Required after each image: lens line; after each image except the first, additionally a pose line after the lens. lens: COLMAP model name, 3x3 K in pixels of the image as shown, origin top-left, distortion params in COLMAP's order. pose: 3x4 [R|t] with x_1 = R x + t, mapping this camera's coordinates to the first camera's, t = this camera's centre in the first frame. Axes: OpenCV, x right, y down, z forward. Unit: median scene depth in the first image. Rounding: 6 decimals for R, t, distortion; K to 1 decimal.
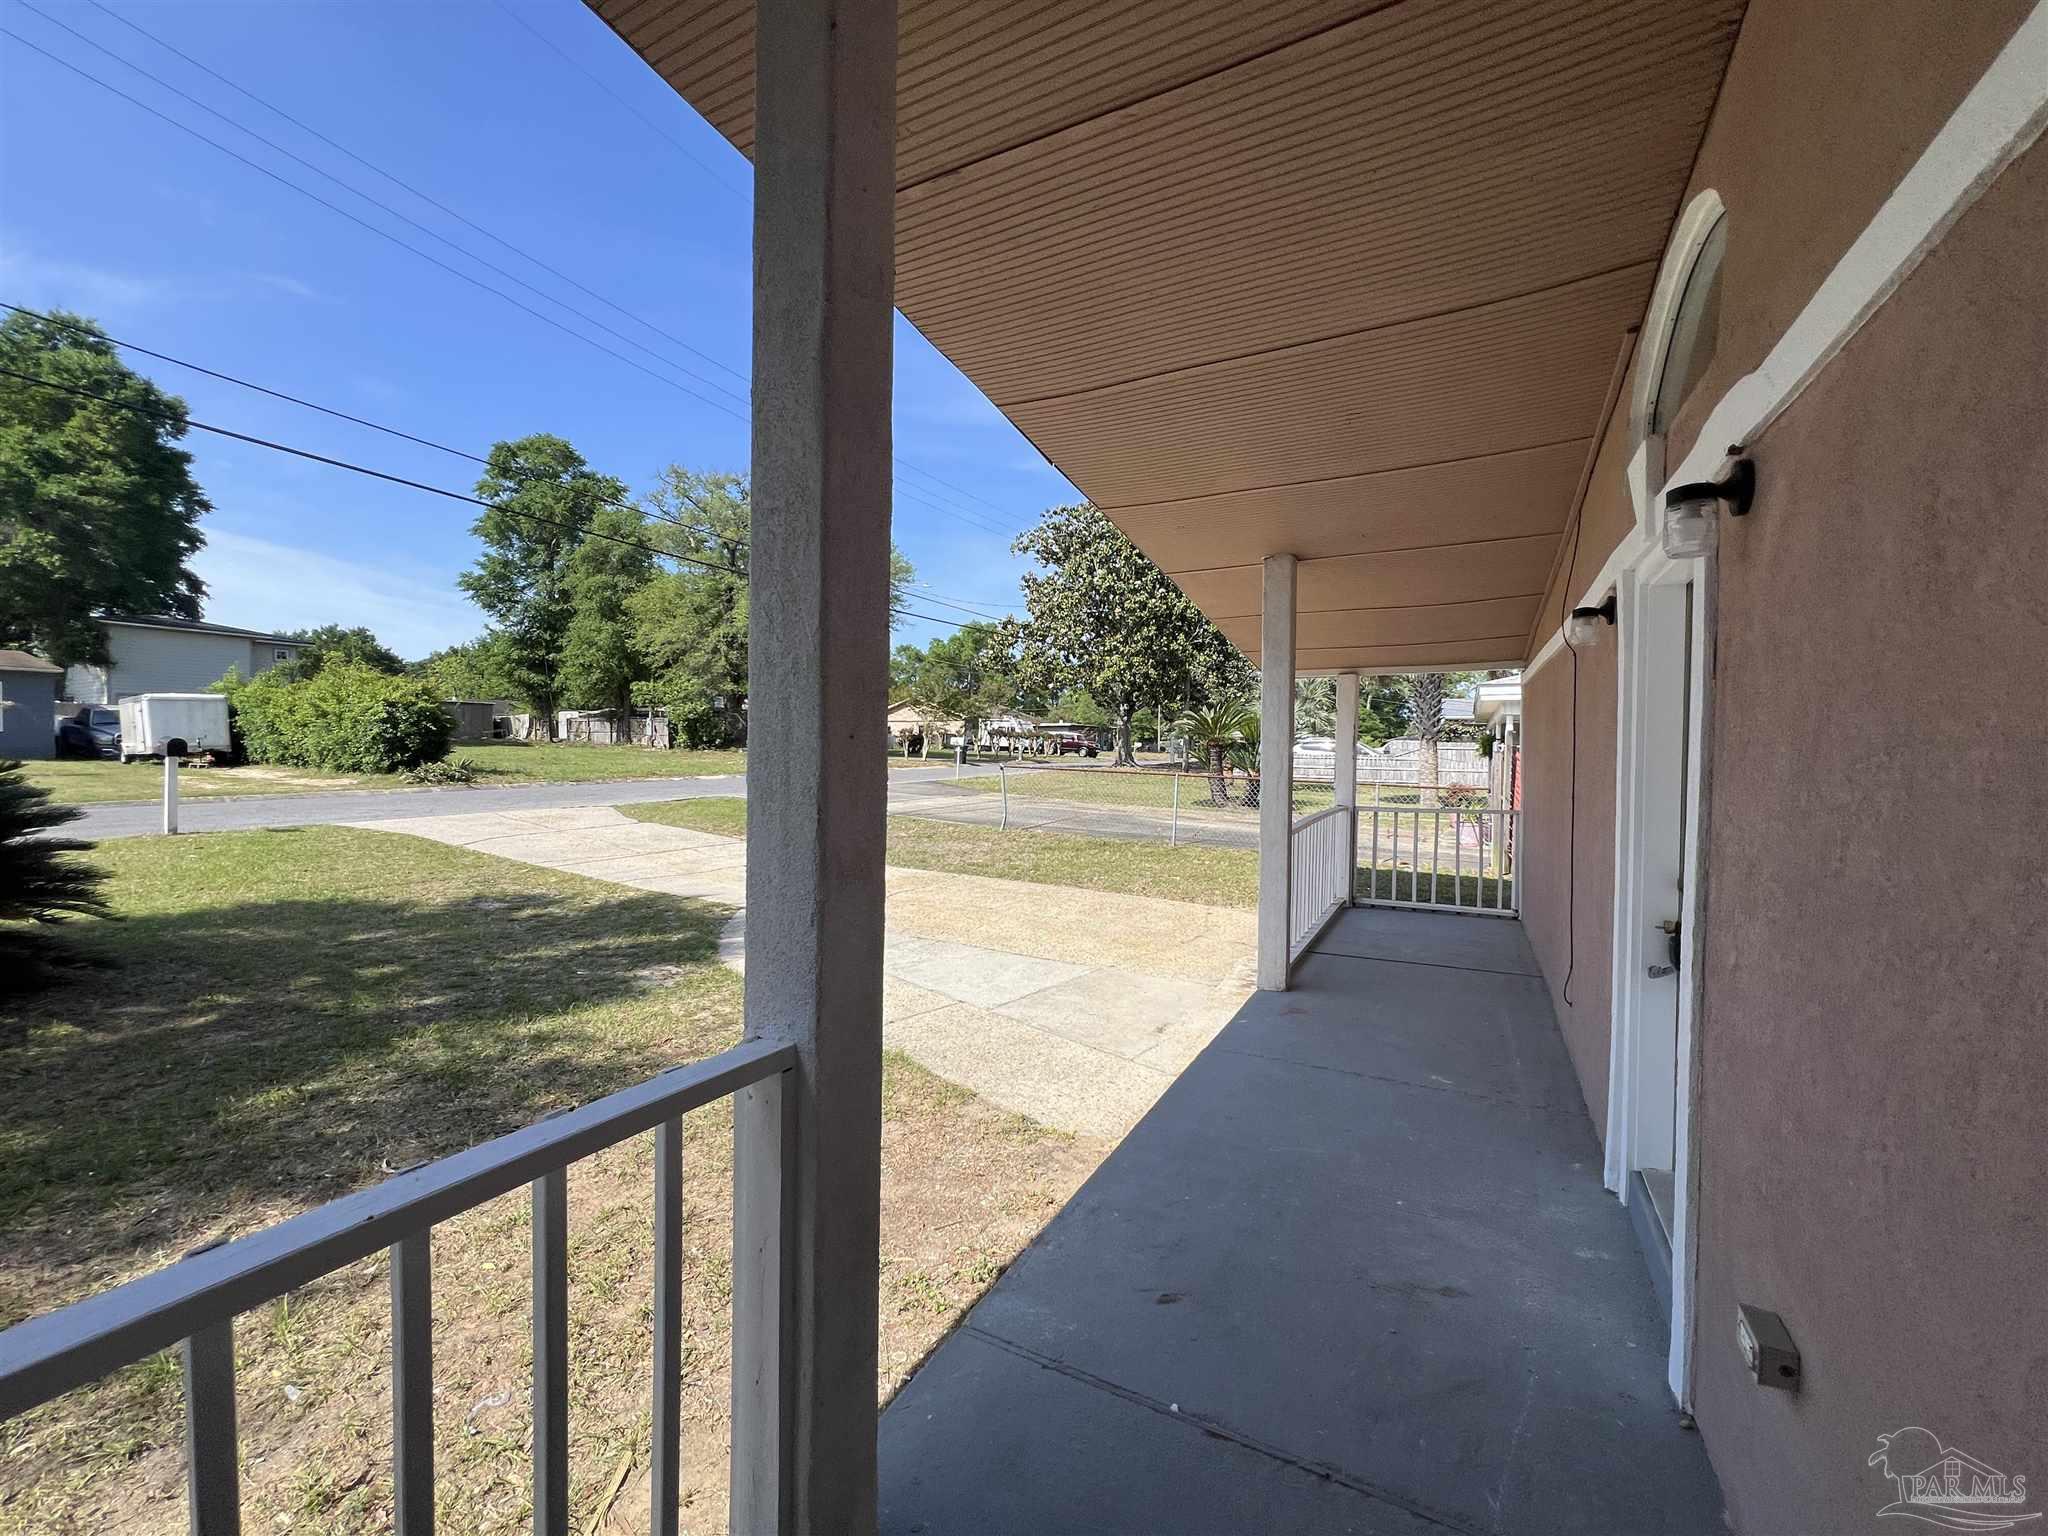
lens RADIAL K [[820.7, 0, 1024.4], [0, 820.7, 770.6], [0, 0, 1]] dist [-0.002224, 0.000323]
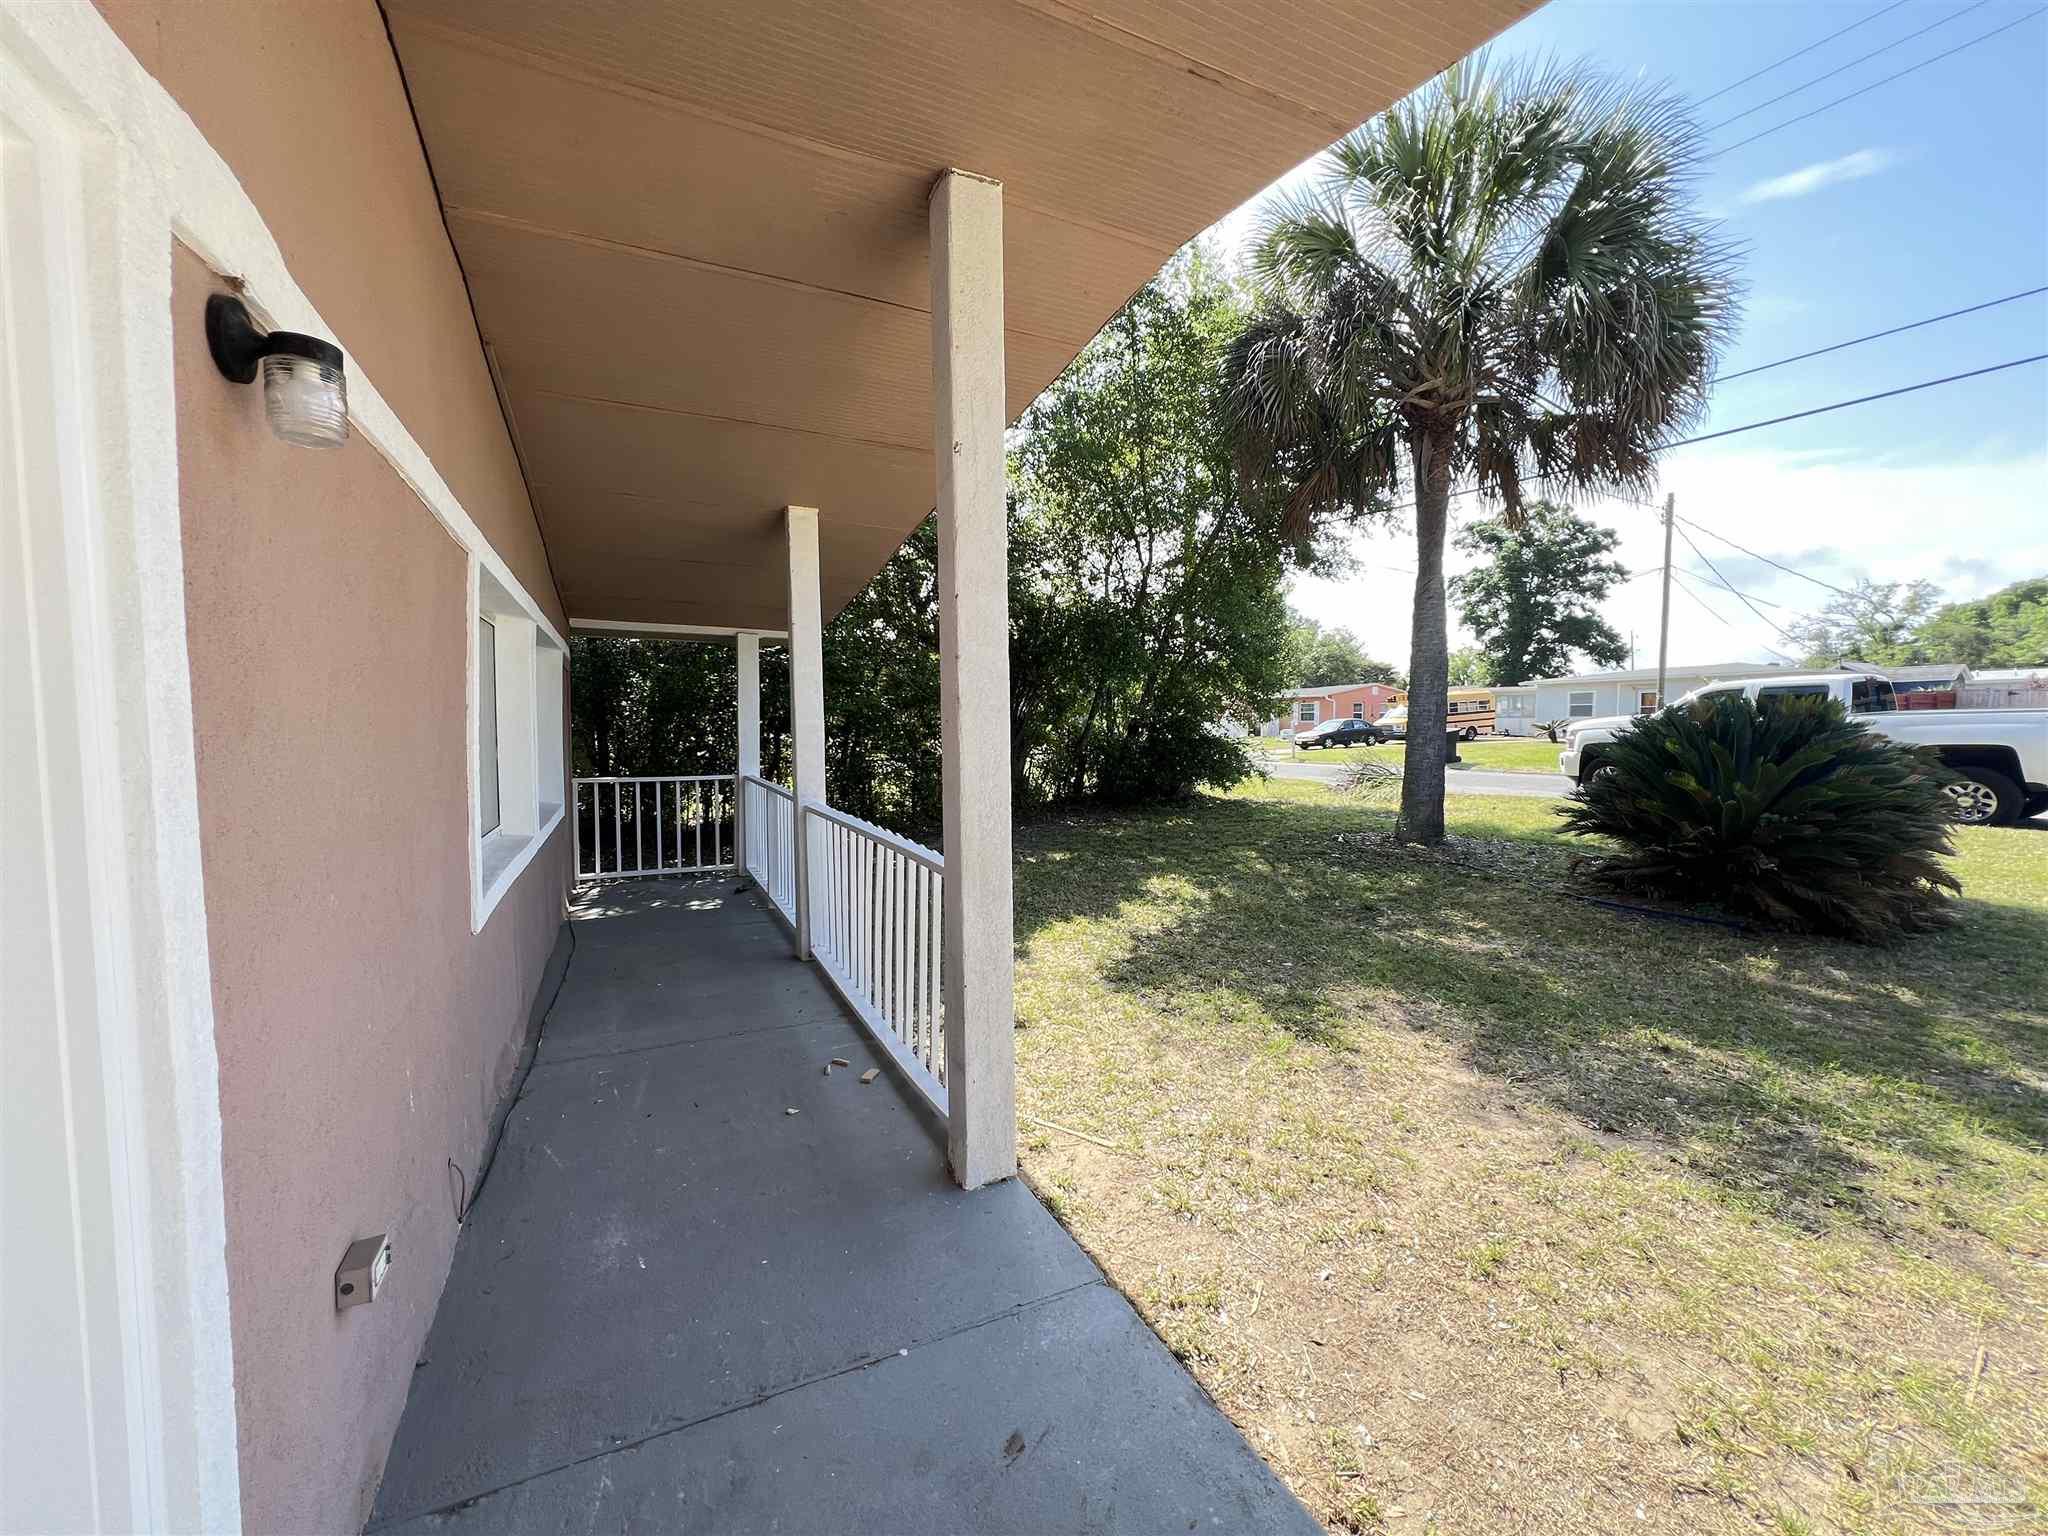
lens RADIAL K [[820.7, 0, 1024.4], [0, 820.7, 770.6], [0, 0, 1]] dist [-0.002224, 0.000323]
pose [[-0.595549, 0.036868, -0.802473, 0.474895], [-0.023222, 0.997739, 0.063072, -0.021084], [0.802983, 0.056197, -0.593346, 0.891253]]
